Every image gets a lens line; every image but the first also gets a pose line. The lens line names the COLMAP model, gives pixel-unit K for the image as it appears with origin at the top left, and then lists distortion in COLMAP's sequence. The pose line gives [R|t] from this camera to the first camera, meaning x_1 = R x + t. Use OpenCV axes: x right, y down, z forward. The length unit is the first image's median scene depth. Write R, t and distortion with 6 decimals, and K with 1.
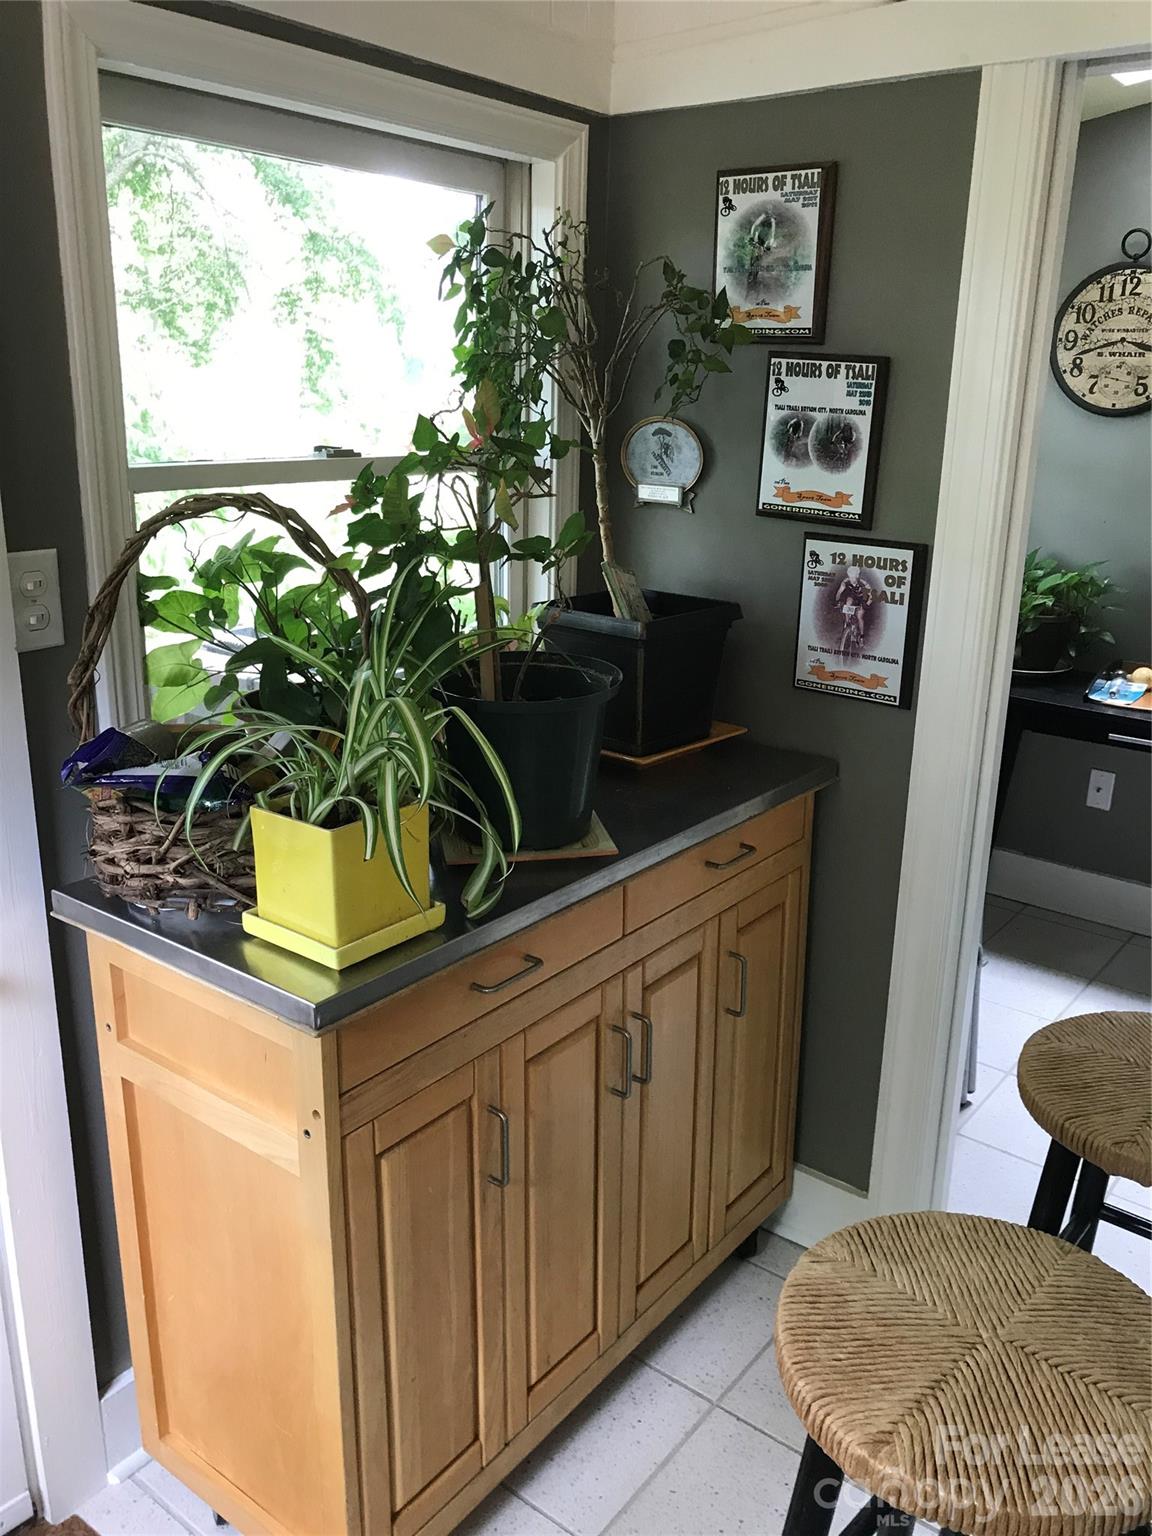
lens RADIAL K [[1253.1, 0, 584.2], [0, 1253.1, 759.6], [0, 0, 1]] dist [0.057928, -0.081185]
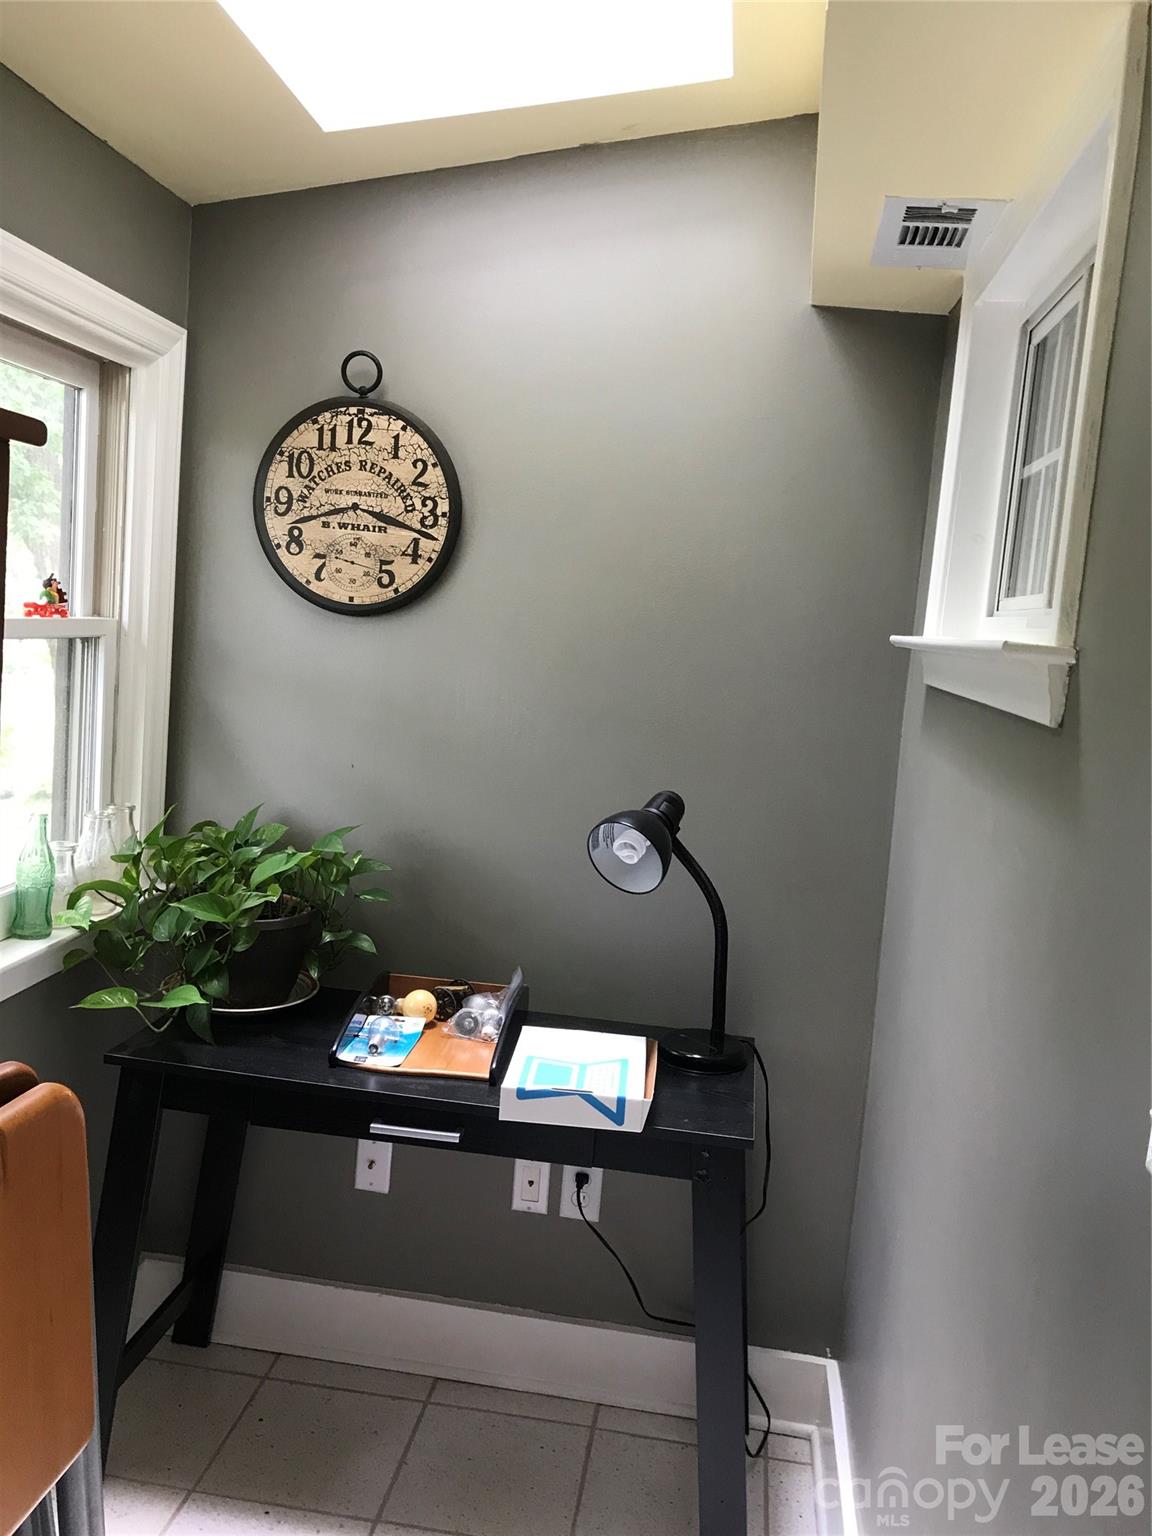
lens RADIAL K [[1253.1, 0, 578.2], [0, 1253.1, 766.4], [0, 0, 1]] dist [0.057928, -0.081185]
pose [[0.861967, -0.016470, 0.506696, 0.179954], [0.088592, 0.988987, -0.118561, -0.099293], [-0.499163, 0.147084, 0.853933, 0.373328]]
